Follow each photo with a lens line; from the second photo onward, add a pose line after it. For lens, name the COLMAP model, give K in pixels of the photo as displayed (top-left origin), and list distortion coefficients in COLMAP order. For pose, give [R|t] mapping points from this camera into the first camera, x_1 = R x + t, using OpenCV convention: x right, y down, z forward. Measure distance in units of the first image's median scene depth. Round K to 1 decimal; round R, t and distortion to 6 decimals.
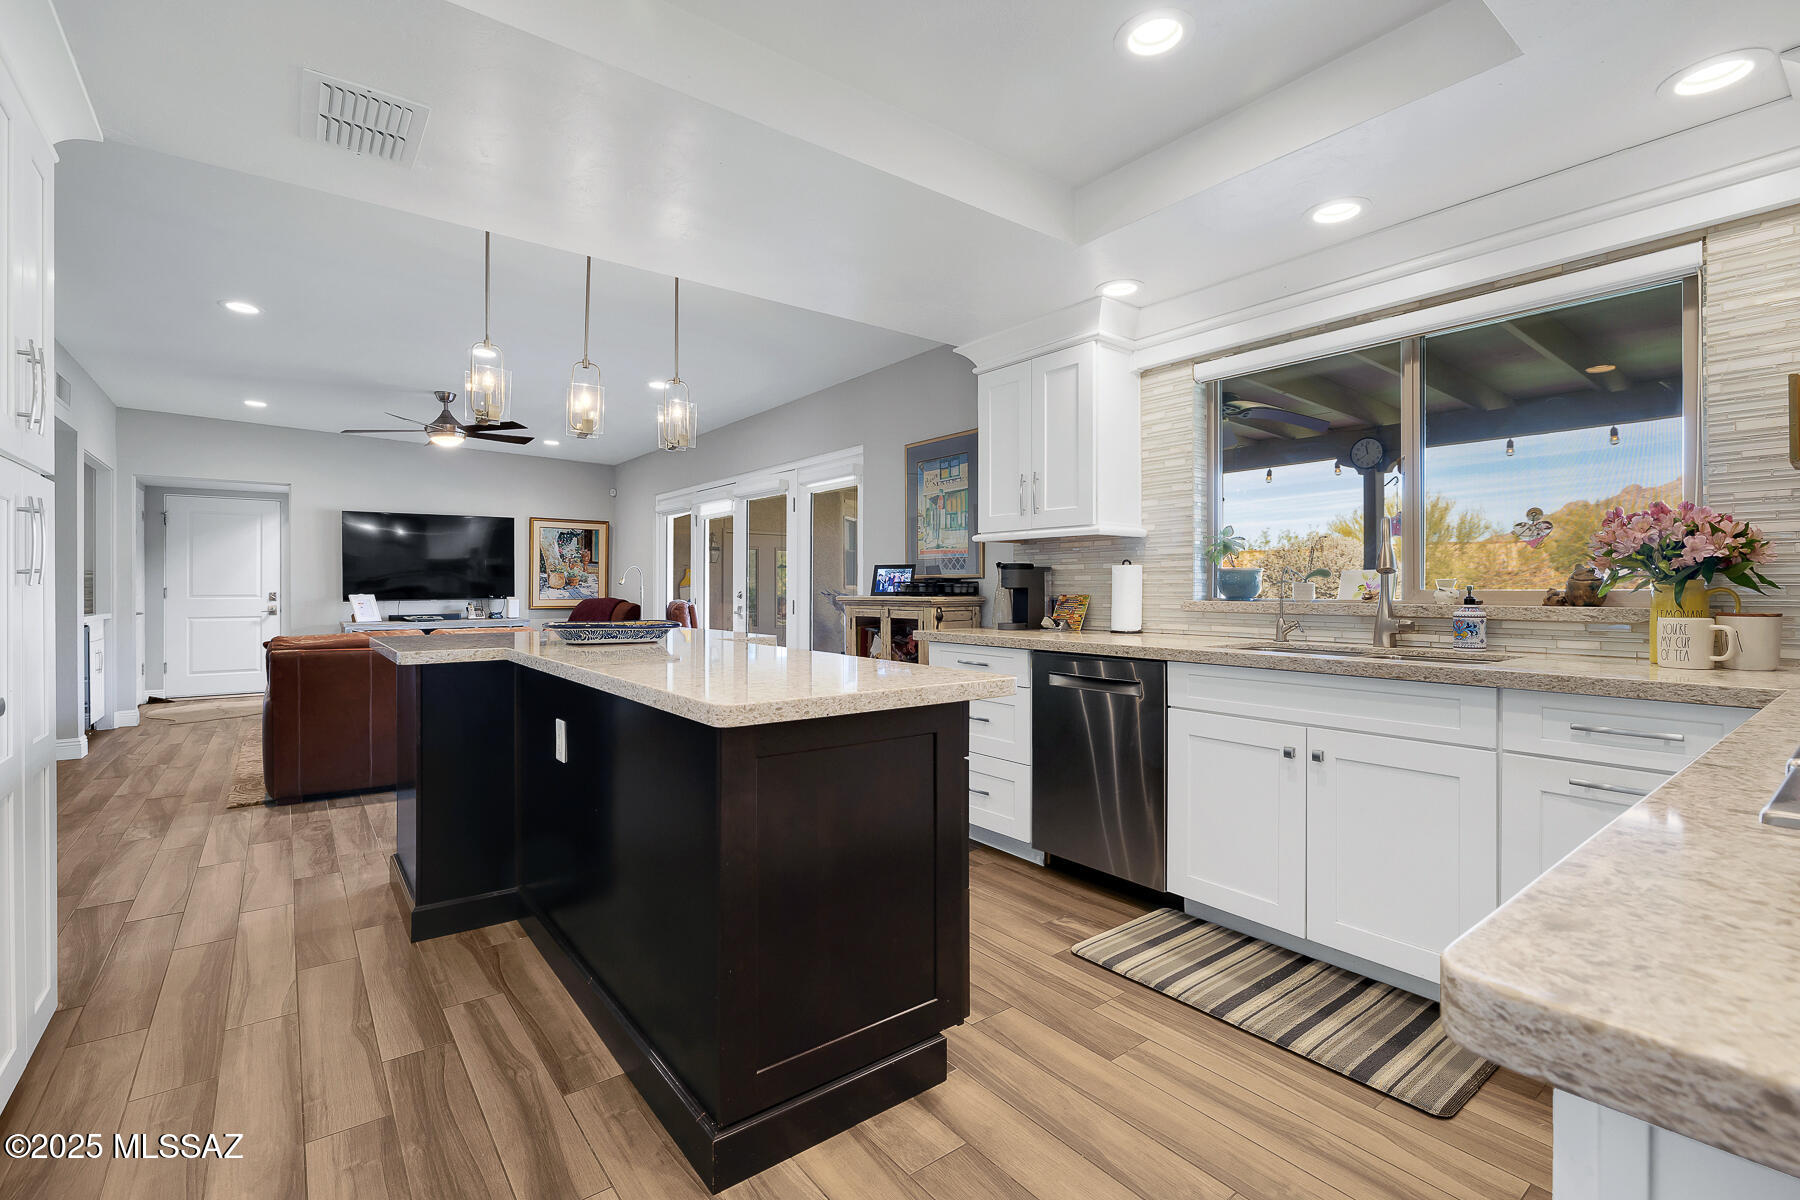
lens RADIAL K [[789.6, 0, 899.0], [0, 789.6, 589.2], [0, 0, 1]] dist [0.003559, 0.000211]
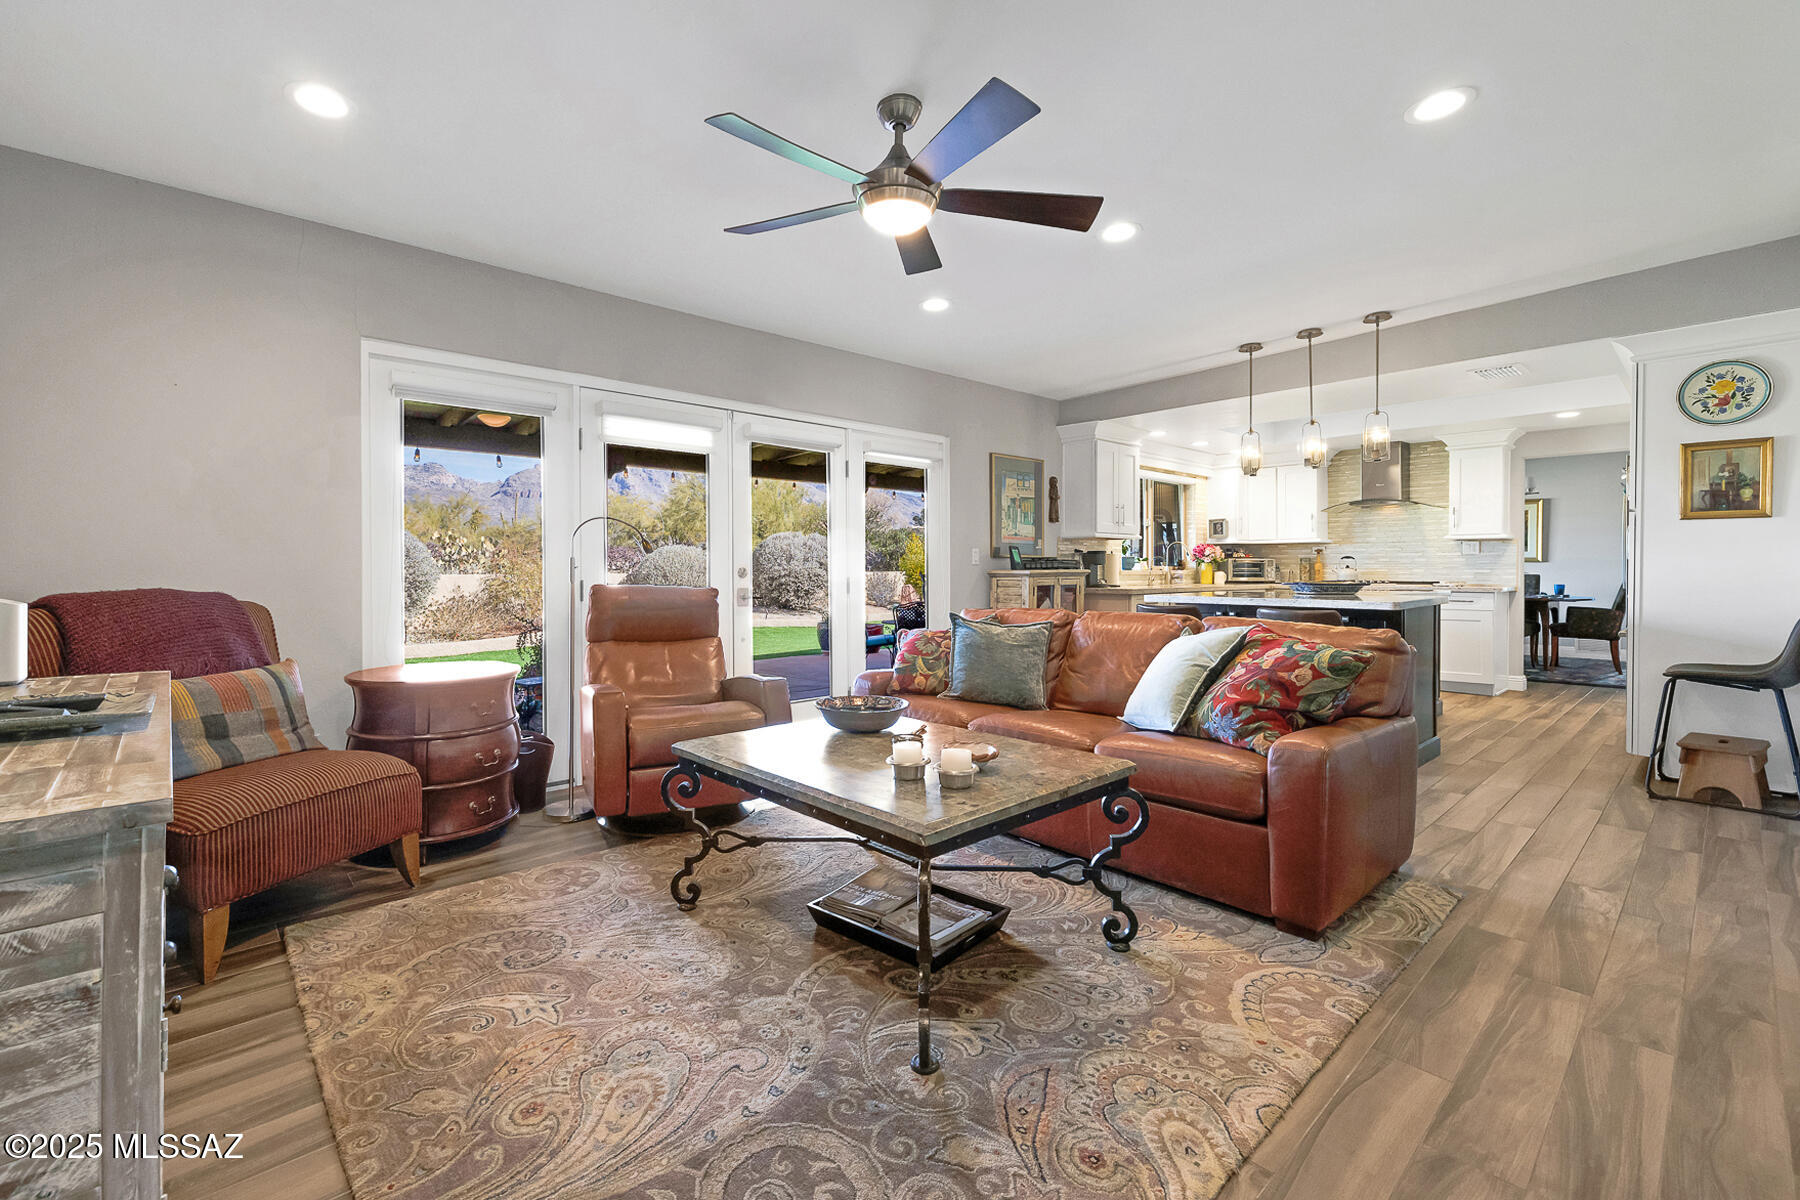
lens RADIAL K [[789.6, 0, 906.1], [0, 789.6, 585.1], [0, 0, 1]] dist [0.003559, 0.000211]
pose [[-0.096744, -0.019234, 0.995123, -2.697133], [0.004030, 0.999797, 0.019717, 0.014639], [-0.995301, 0.005918, -0.096647, 2.706235]]
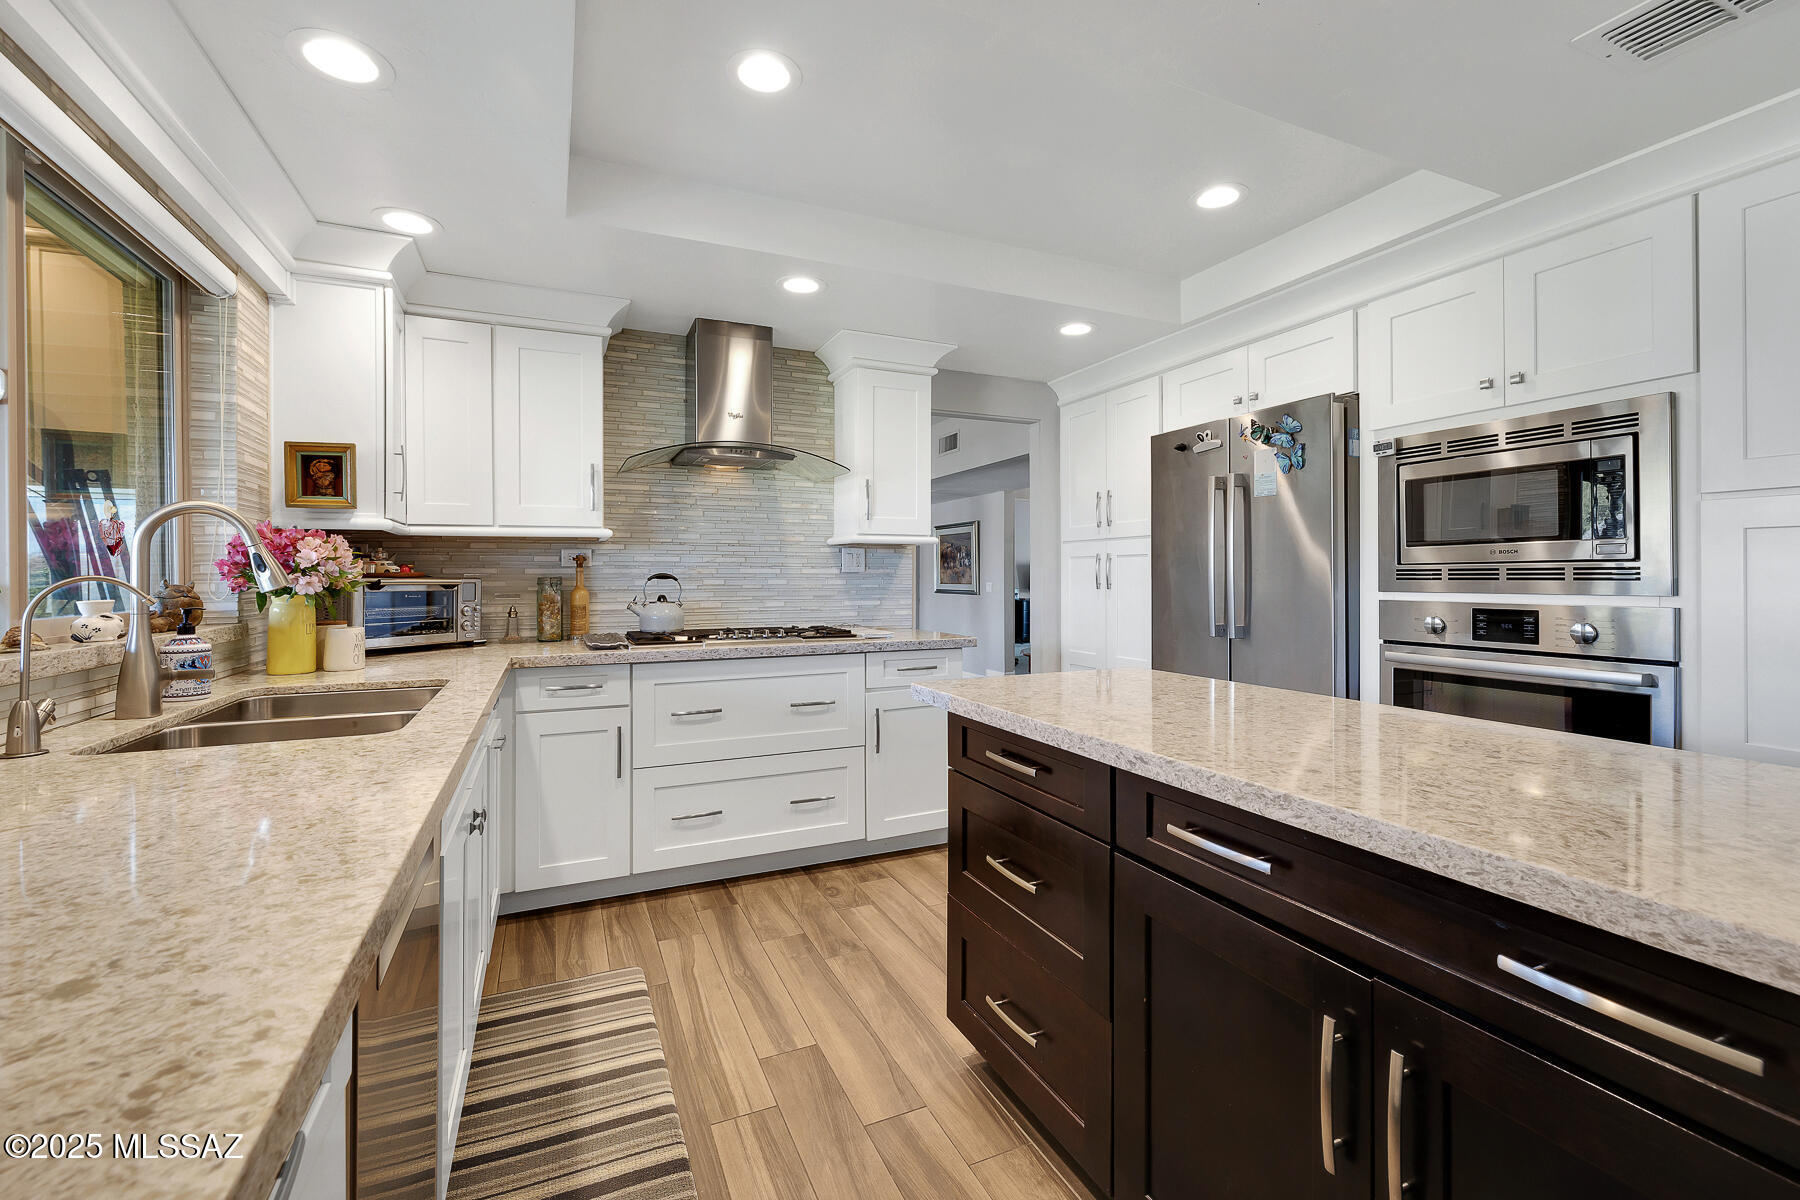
lens RADIAL K [[789.6, 0, 901.8], [0, 789.6, 585.9], [0, 0, 1]] dist [0.003559, 0.000211]
pose [[-0.974141, 0.002462, 0.225927, -0.076836], [0.006016, 0.999869, 0.015046, -0.035156], [-0.225860, 0.016016, -0.974028, 1.730701]]
